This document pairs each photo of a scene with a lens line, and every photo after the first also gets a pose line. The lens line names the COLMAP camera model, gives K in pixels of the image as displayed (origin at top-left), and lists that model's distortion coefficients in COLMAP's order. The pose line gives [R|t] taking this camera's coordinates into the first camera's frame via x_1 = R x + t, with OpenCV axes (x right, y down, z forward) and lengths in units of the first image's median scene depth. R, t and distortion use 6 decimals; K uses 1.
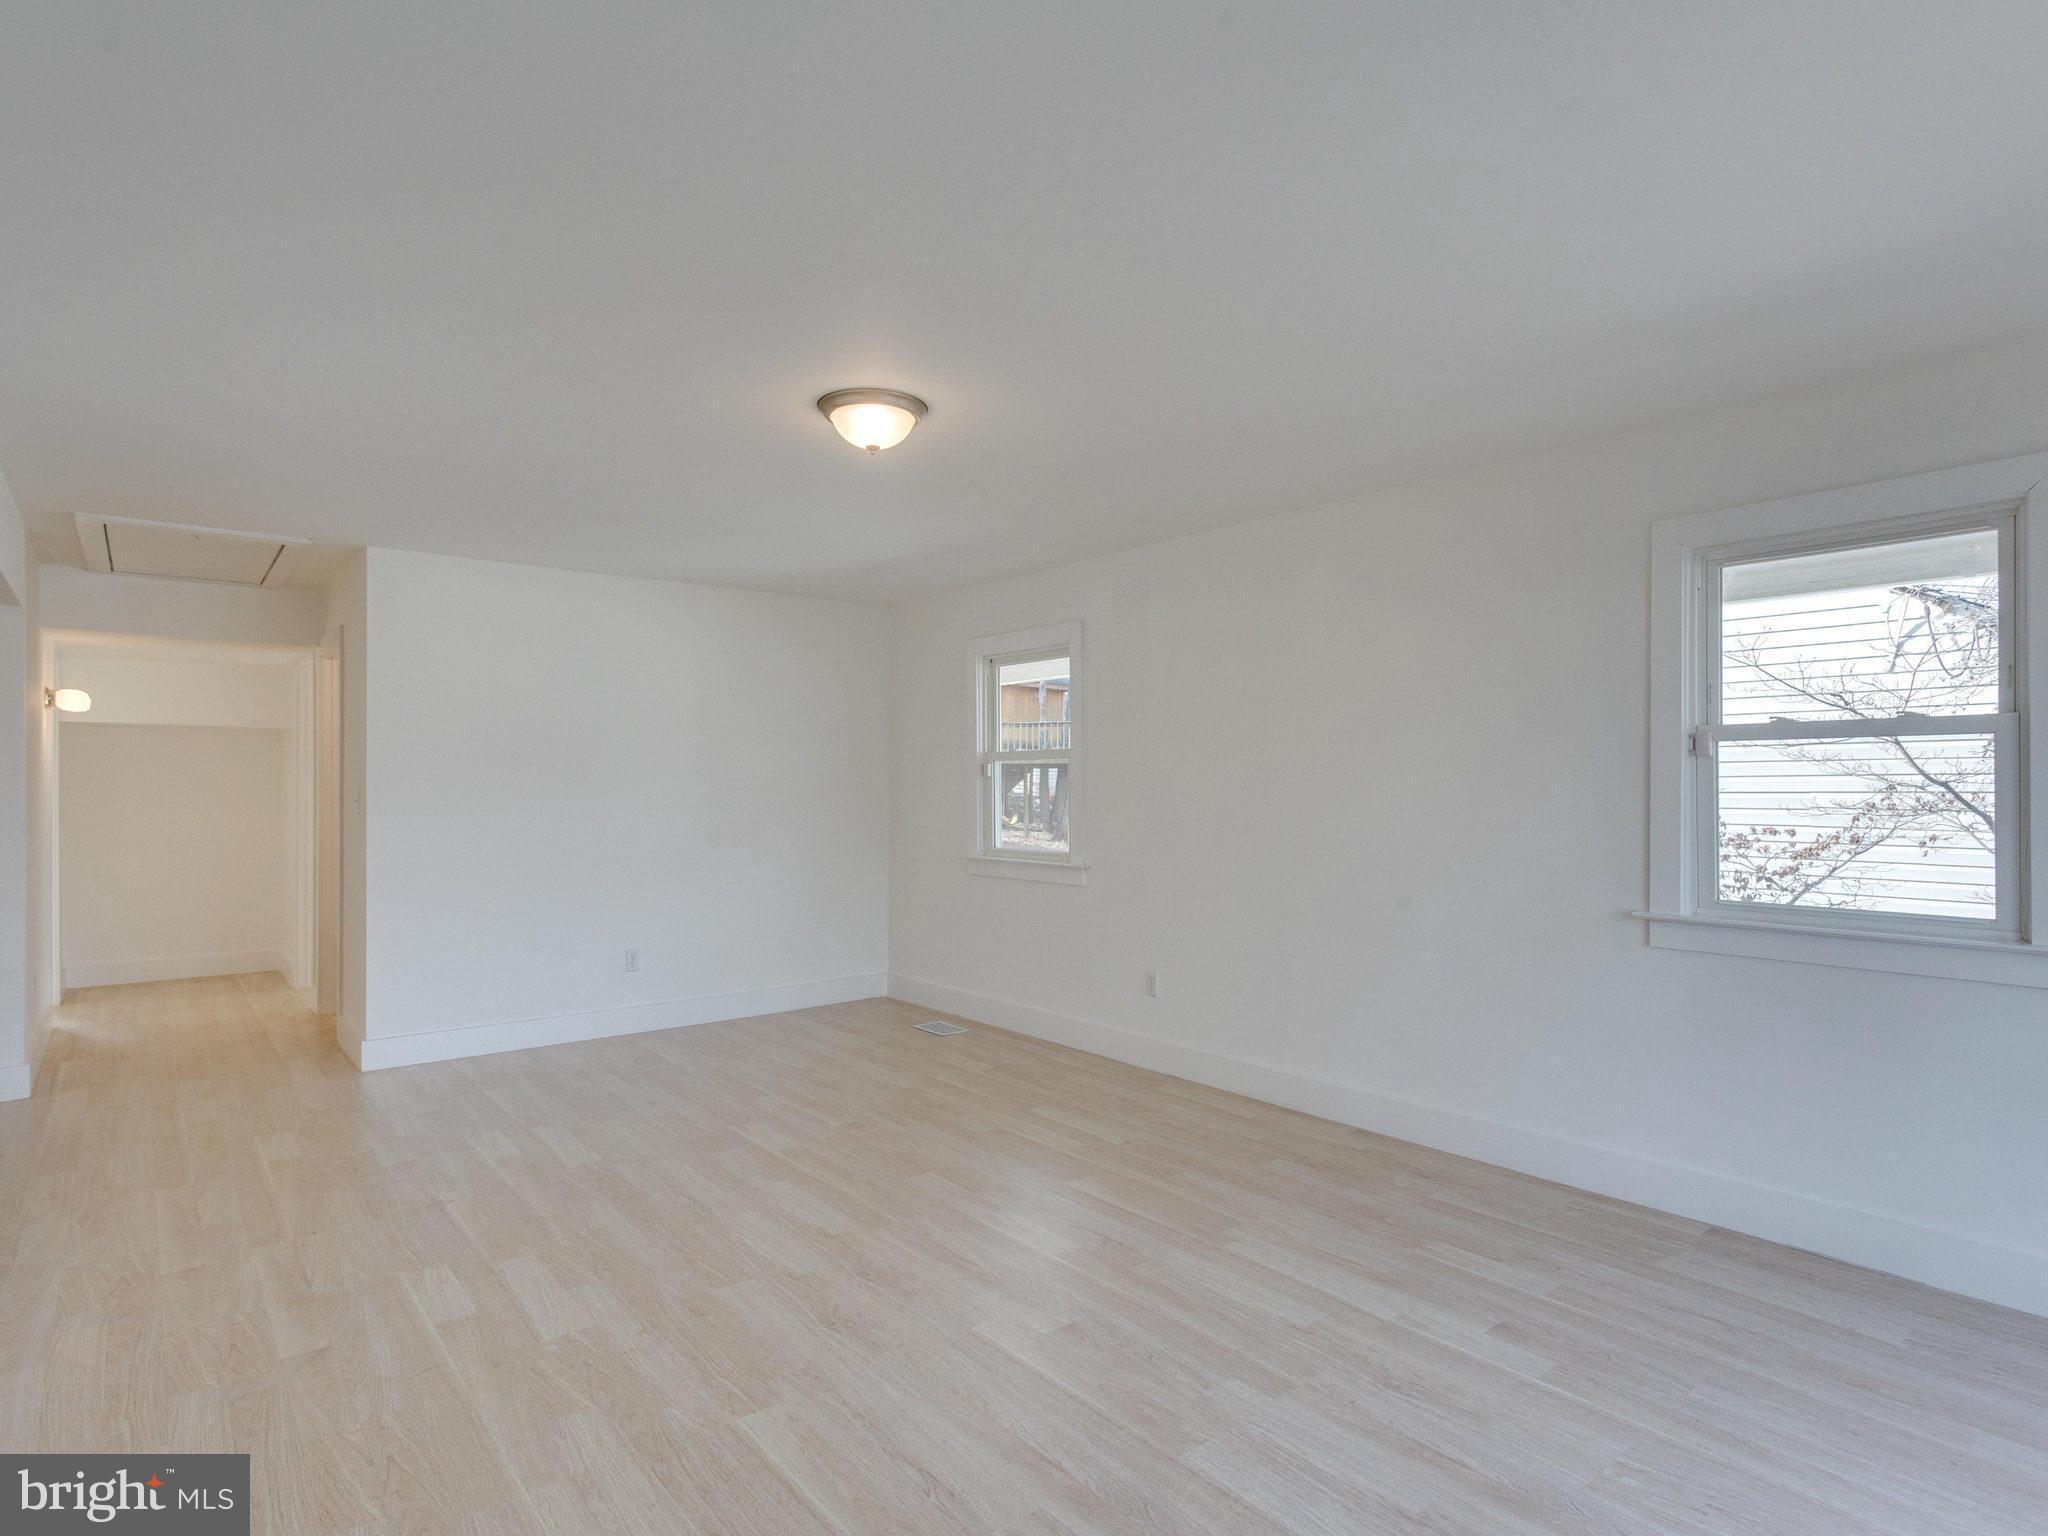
lens RADIAL K [[1103.5, 0, 1023.9], [0, 1103.5, 780.1], [0, 0, 1]] dist [-0.002973, 0.006615]
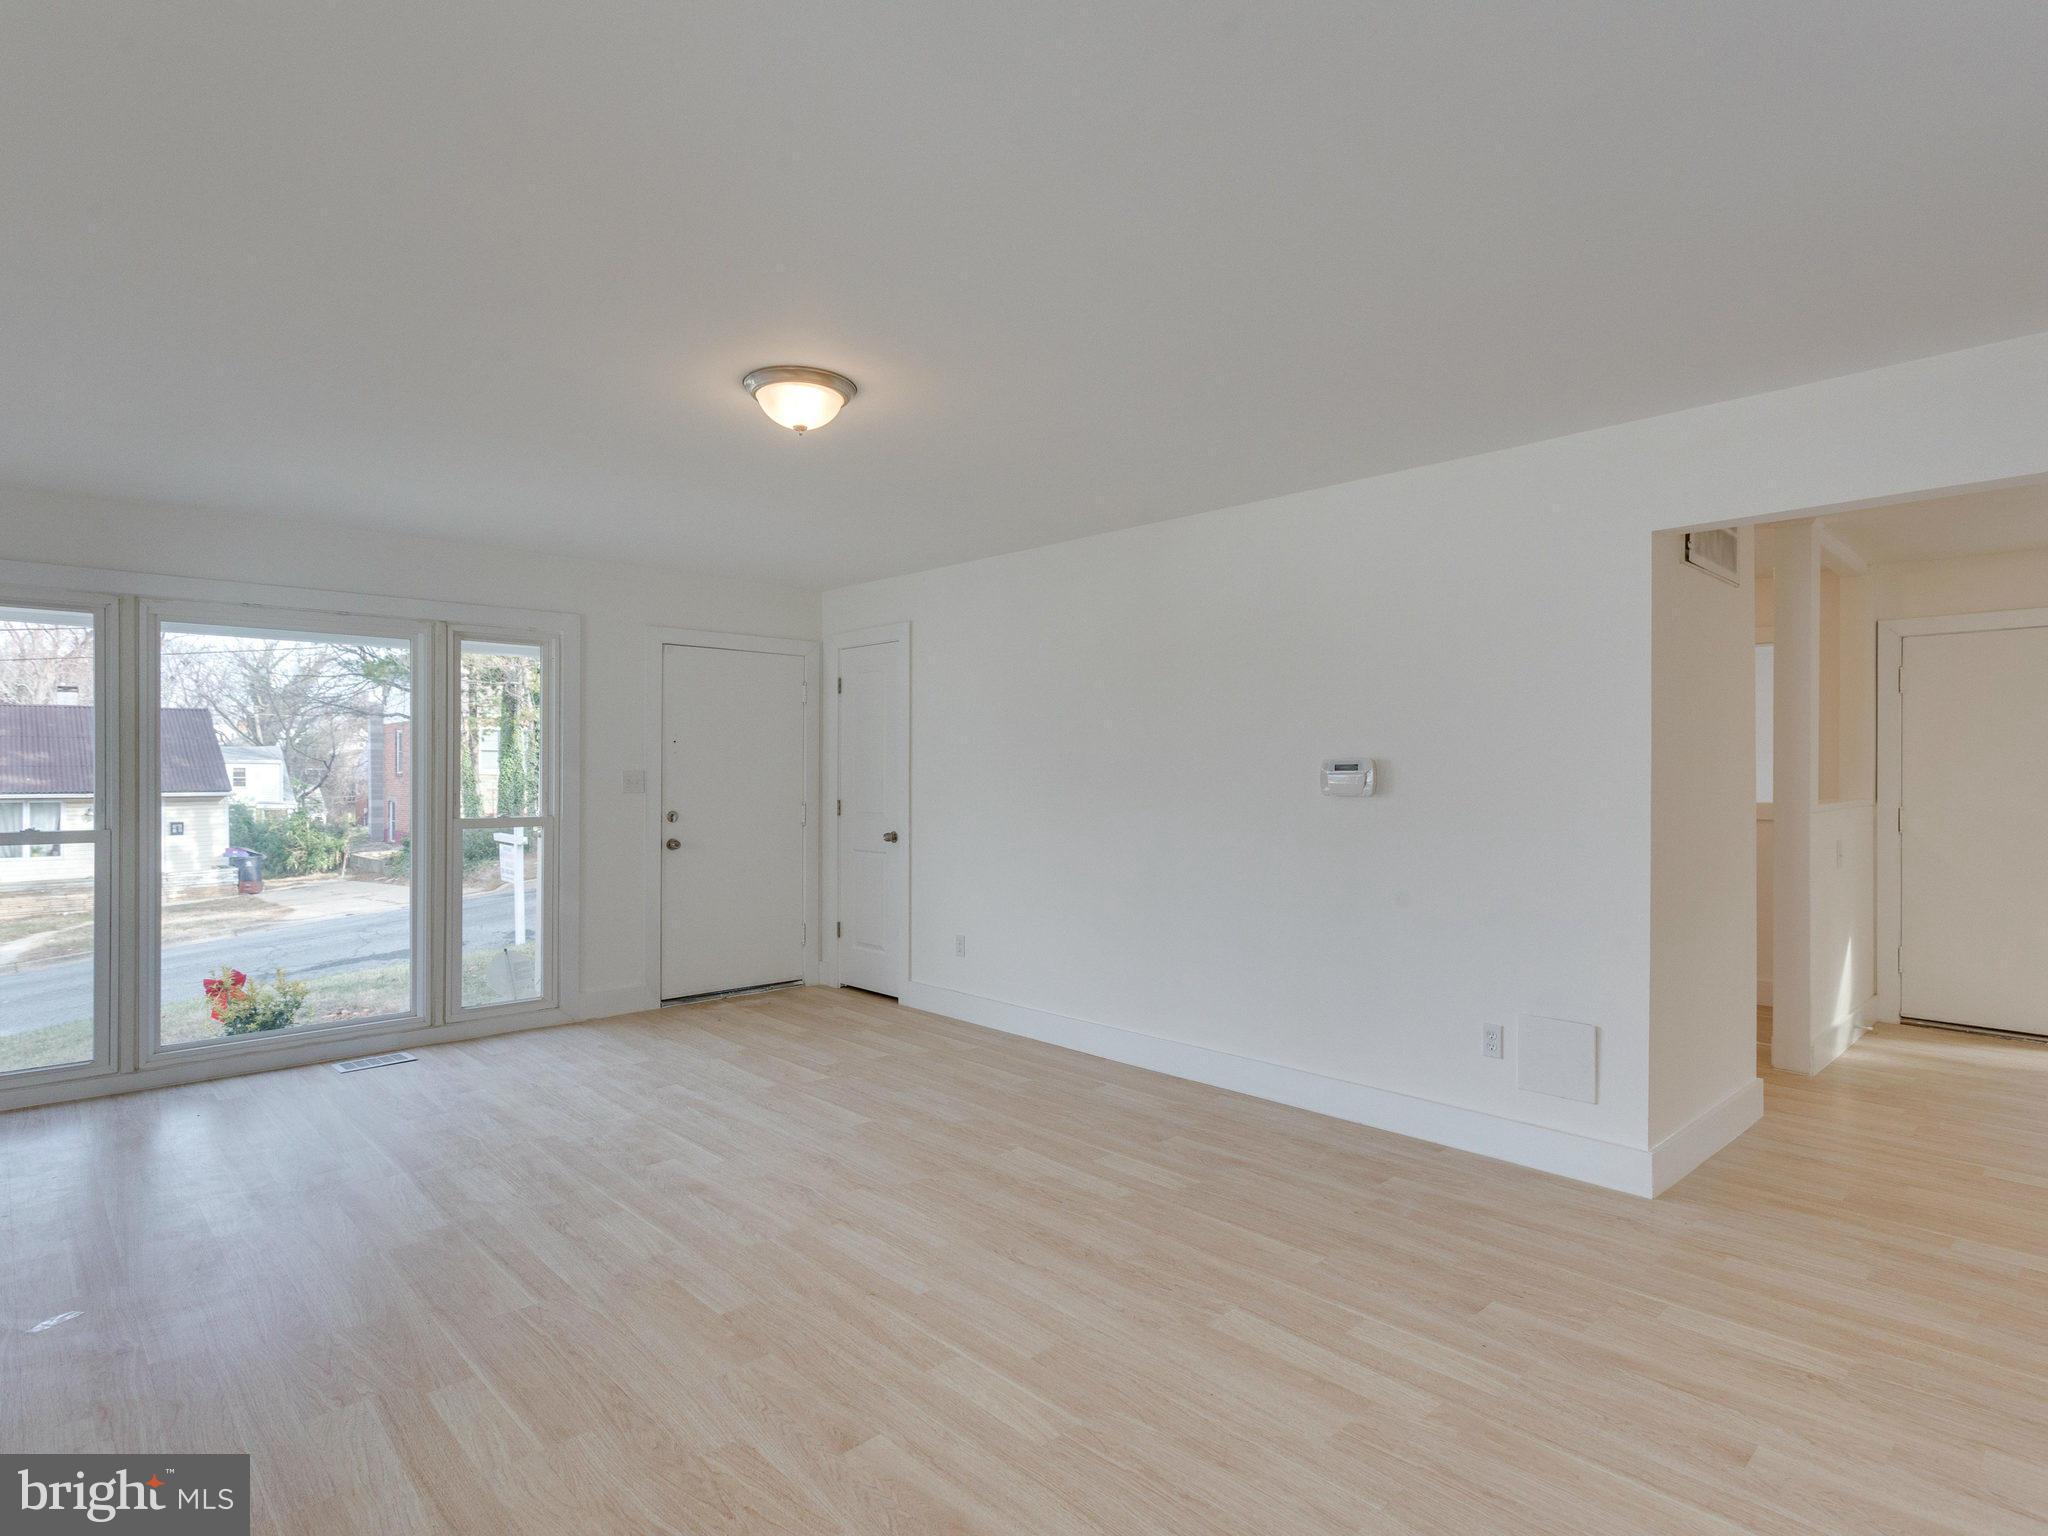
lens RADIAL K [[1103.5, 0, 1025.0], [0, 1103.5, 770.9], [0, 0, 1]] dist [-0.002973, 0.006615]
pose [[-0.997030, -0.002200, -0.076985, -0.272725], [-0.001308, 0.999931, -0.011641, 0.016546], [0.077006, -0.011506, -0.996964, 2.090555]]
